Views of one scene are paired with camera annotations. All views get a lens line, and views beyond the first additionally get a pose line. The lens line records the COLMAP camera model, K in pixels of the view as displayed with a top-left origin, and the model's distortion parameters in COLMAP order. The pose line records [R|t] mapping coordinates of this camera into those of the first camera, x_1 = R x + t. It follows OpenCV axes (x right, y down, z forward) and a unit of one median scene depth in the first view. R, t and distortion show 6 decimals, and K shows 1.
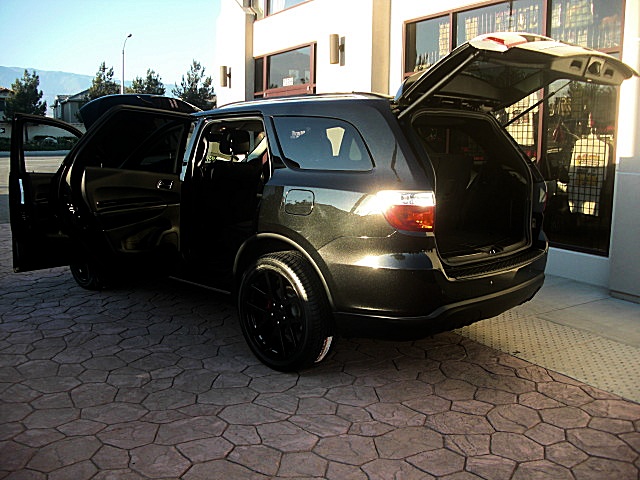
lens RADIAL K [[615.7, 0, 311.1], [0, 615.7, 257.8], [0, 0, 1]] dist [-0.121798, 0.000000]
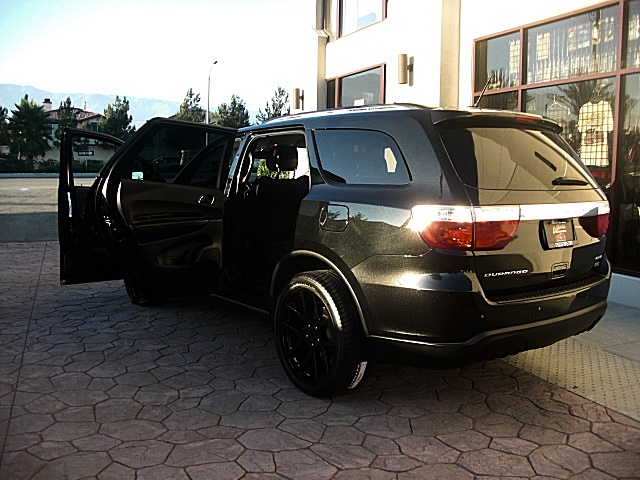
lens RADIAL K [[615.7, 0, 312.4], [0, 615.7, 257.7], [0, 0, 1]] dist [-0.121798, 0.000000]
pose [[0.990966, 0.022592, -0.132199, 0.061905], [-0.028165, 0.998785, -0.040439, 0.008602], [0.131125, 0.043797, 0.990398, 0.048672]]
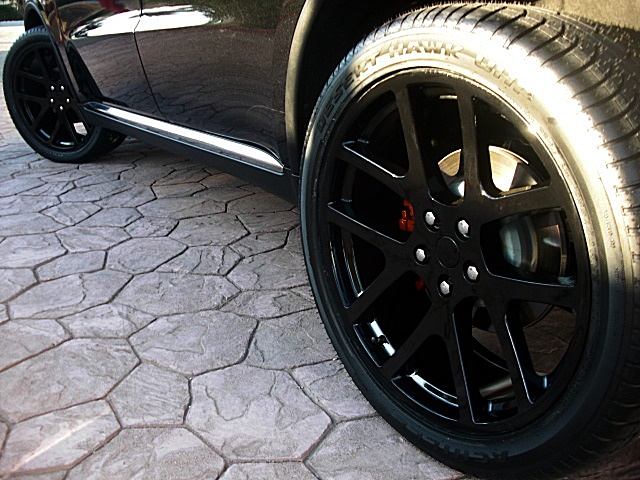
lens RADIAL K [[615.7, 0, 322.6], [0, 615.7, 237.1], [0, 0, 1]] dist [-0.121798, 0.000000]
pose [[0.987404, 0.026700, -0.155949, -0.059087], [-0.000189, 0.985857, 0.167590, 0.037426], [0.158218, -0.165449, 0.973444, 0.672185]]
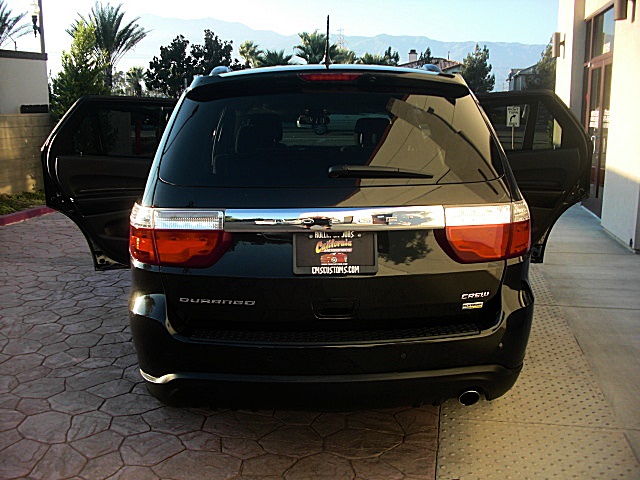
lens RADIAL K [[615.7, 0, 309.5], [0, 615.7, 262.6], [0, 0, 1]] dist [-0.121798, 0.000000]
pose [[0.729679, 0.149035, -0.667351, 0.591697], [-0.115645, 0.988797, 0.094375, -0.098891], [0.673940, 0.008312, 0.738740, 0.445659]]
